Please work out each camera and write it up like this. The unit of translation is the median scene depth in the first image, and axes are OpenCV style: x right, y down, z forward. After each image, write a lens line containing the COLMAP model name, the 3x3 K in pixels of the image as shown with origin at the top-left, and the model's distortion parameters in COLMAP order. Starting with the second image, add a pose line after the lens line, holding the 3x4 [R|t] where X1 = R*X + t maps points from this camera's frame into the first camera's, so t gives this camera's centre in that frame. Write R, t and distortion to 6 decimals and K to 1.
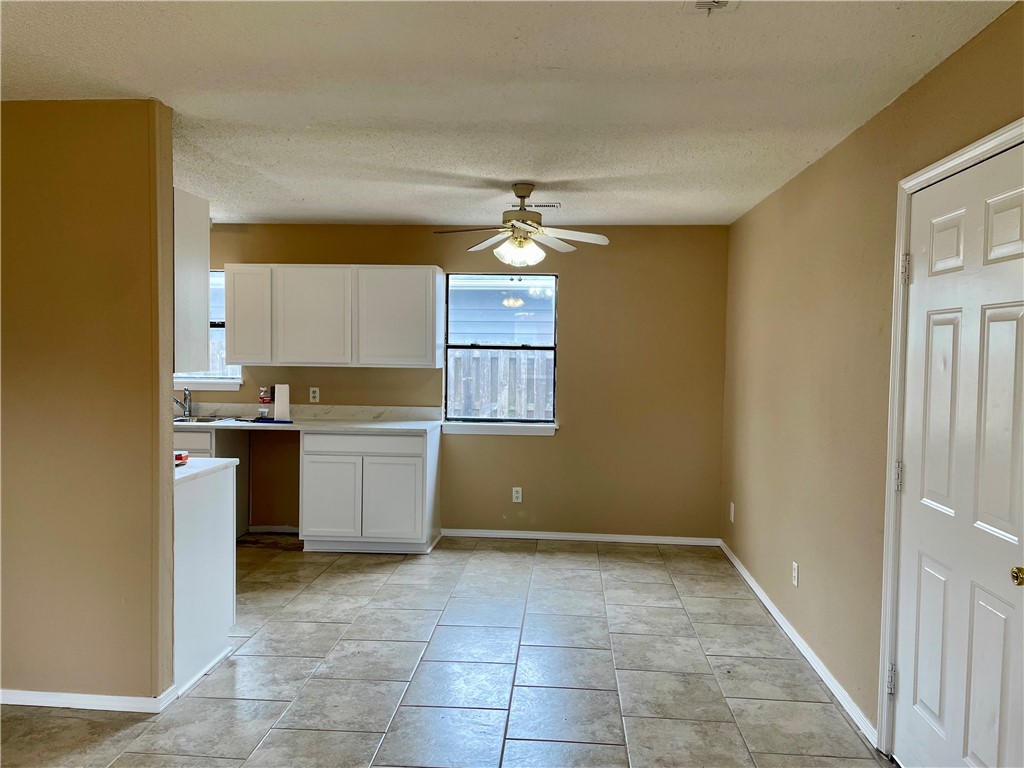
lens RADIAL K [[770.0, 0, 515.4], [0, 770.0, 389.6], [0, 0, 1]] dist [0.103230, -0.144683]
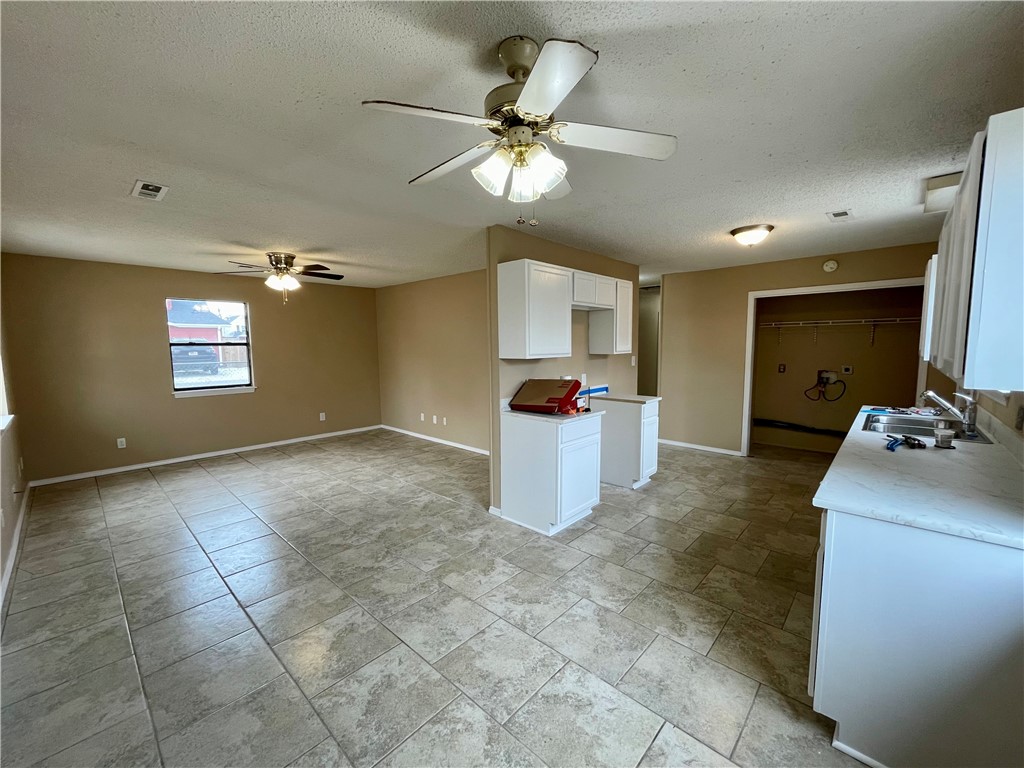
lens RADIAL K [[412.7, 0, 514.4], [0, 412.7, 386.0], [0, 0, 1]] dist [-0.003496, -0.000484]
pose [[-0.625142, 0.067906, -0.777552, 0.235987], [-0.042561, 0.991760, 0.120832, -0.051173], [0.779350, 0.108631, -0.617100, 1.087225]]
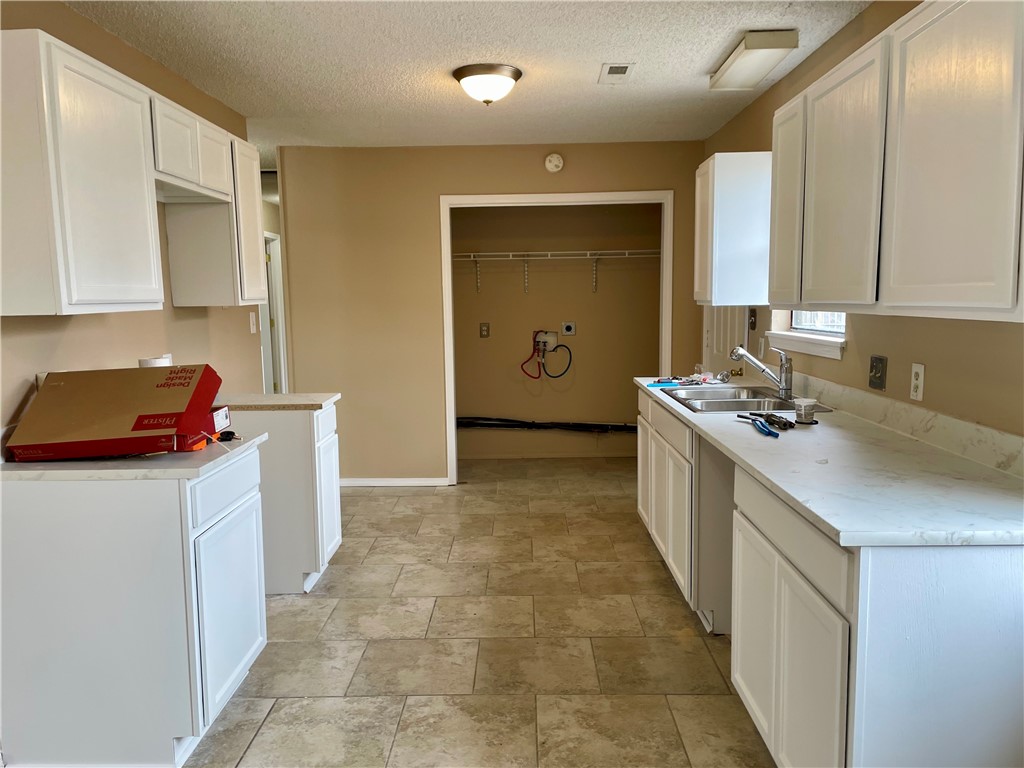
lens RADIAL K [[770.0, 0, 515.4], [0, 770.0, 389.6], [0, 0, 1]] dist [0.103230, -0.144683]
pose [[0.060727, 0.105735, -0.992538, 0.176474], [-0.038954, 0.993867, 0.103493, -0.029742], [0.997394, 0.032379, 0.064473, 0.926098]]
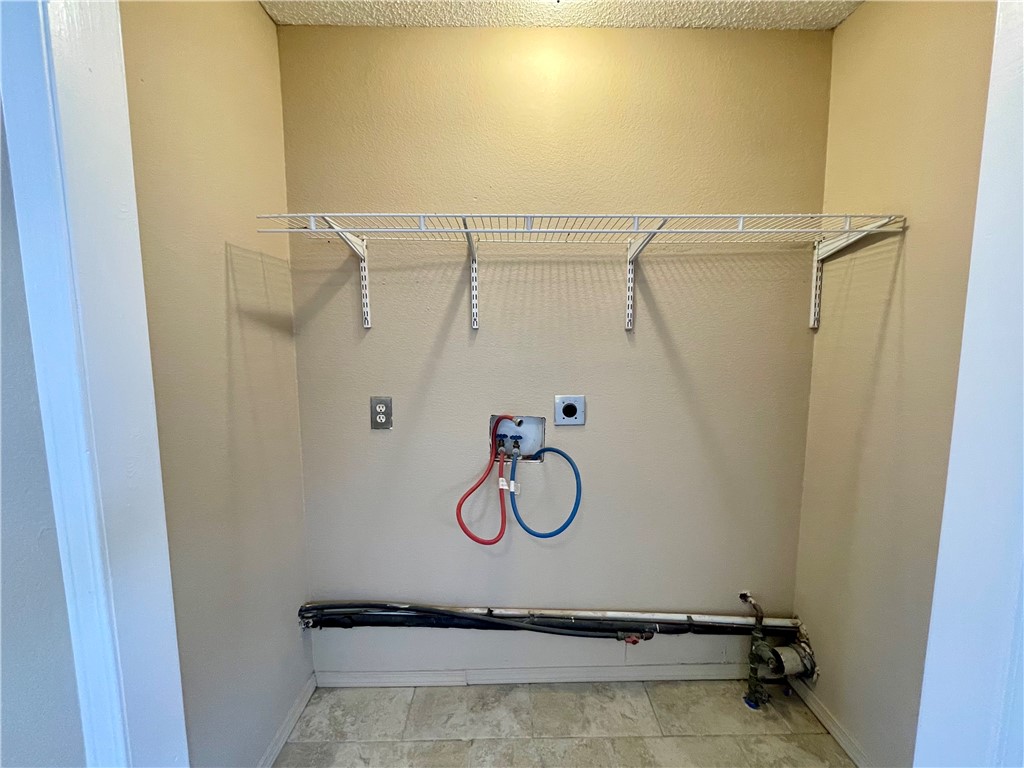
lens RADIAL K [[412.7, 0, 514.4], [0, 412.7, 386.0], [0, 0, 1]] dist [-0.003496, -0.000484]
pose [[0.093245, 0.089139, -0.991645, -0.810477], [-0.049763, 0.995157, 0.084776, -0.044213], [0.994399, 0.041442, 0.097229, 1.023163]]
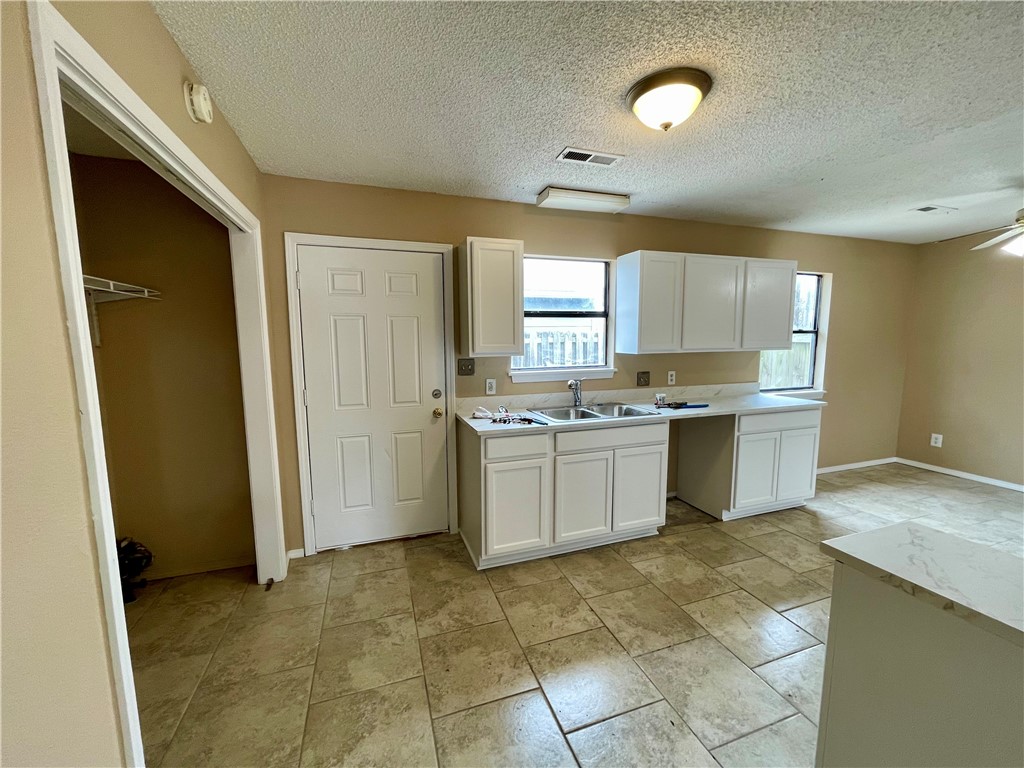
lens RADIAL K [[412.7, 0, 514.4], [0, 412.7, 386.0], [0, 0, 1]] dist [-0.003496, -0.000484]
pose [[0.919275, -0.066909, 0.387887, -0.849208], [0.043020, 0.996622, 0.069956, -0.039838], [-0.391257, -0.047622, 0.919048, 0.665859]]
